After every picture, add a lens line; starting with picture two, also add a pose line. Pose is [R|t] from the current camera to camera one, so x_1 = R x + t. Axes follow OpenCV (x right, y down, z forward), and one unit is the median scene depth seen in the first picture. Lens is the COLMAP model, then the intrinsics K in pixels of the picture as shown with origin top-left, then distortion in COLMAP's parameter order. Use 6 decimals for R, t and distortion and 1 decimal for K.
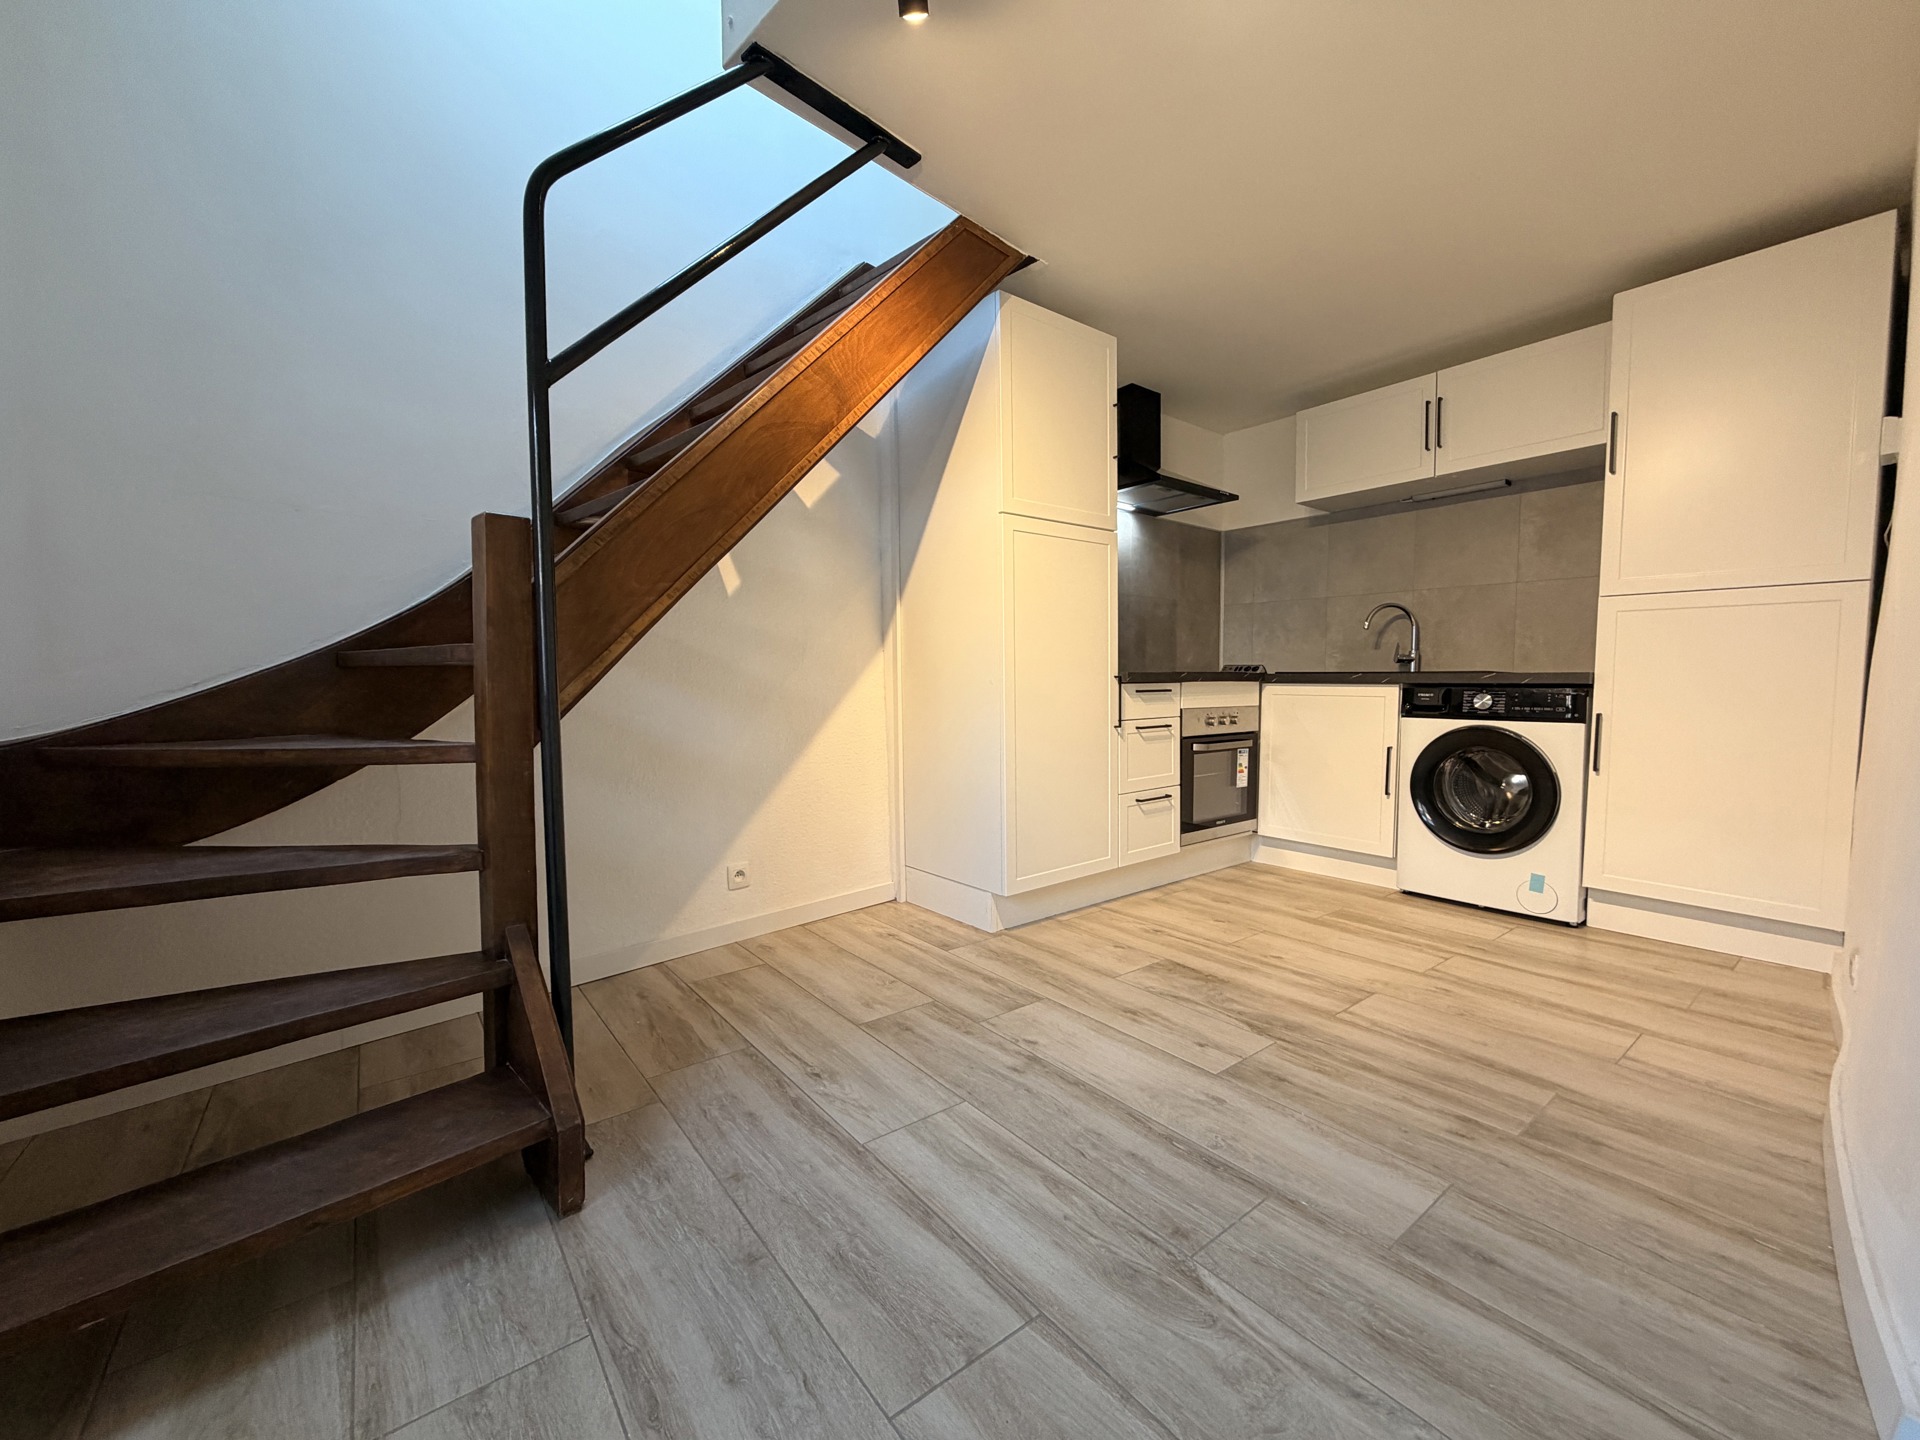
lens RADIAL K [[764.1, 0, 957.4], [0, 764.1, 723.3], [0, 0, 1]] dist [-0.000475, -0.000324]
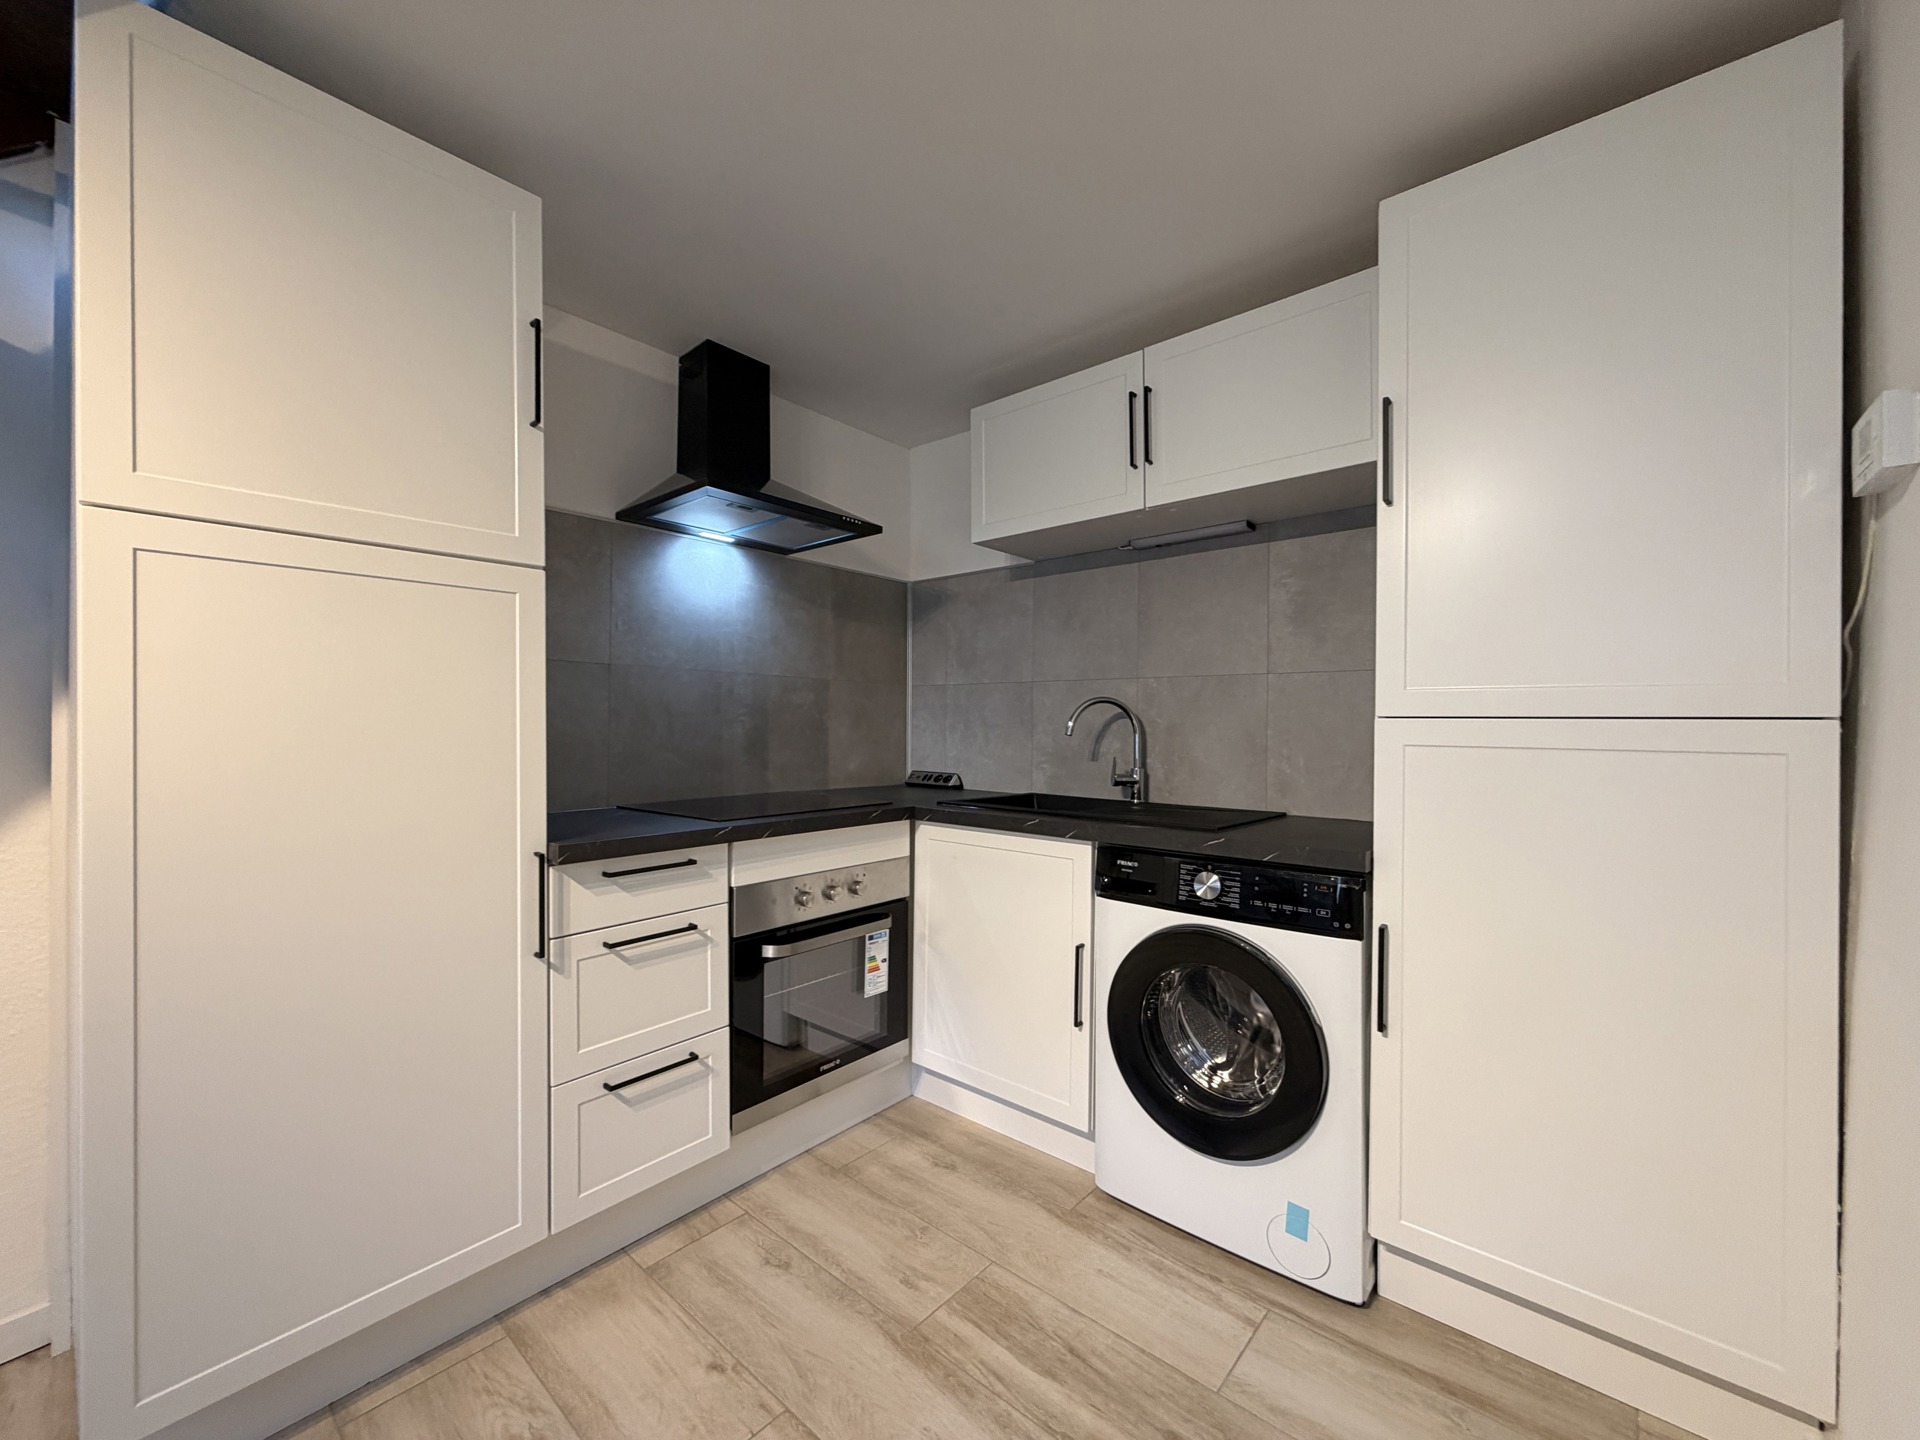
lens RADIAL K [[764.1, 0, 961.5], [0, 764.1, 723.7], [0, 0, 1]] dist [-0.000475, -0.000324]
pose [[0.980917, 0.005704, 0.194344, 0.353722], [0.005815, 0.998262, -0.058652, -0.107056], [-0.194340, 0.058662, 0.979178, 0.416438]]
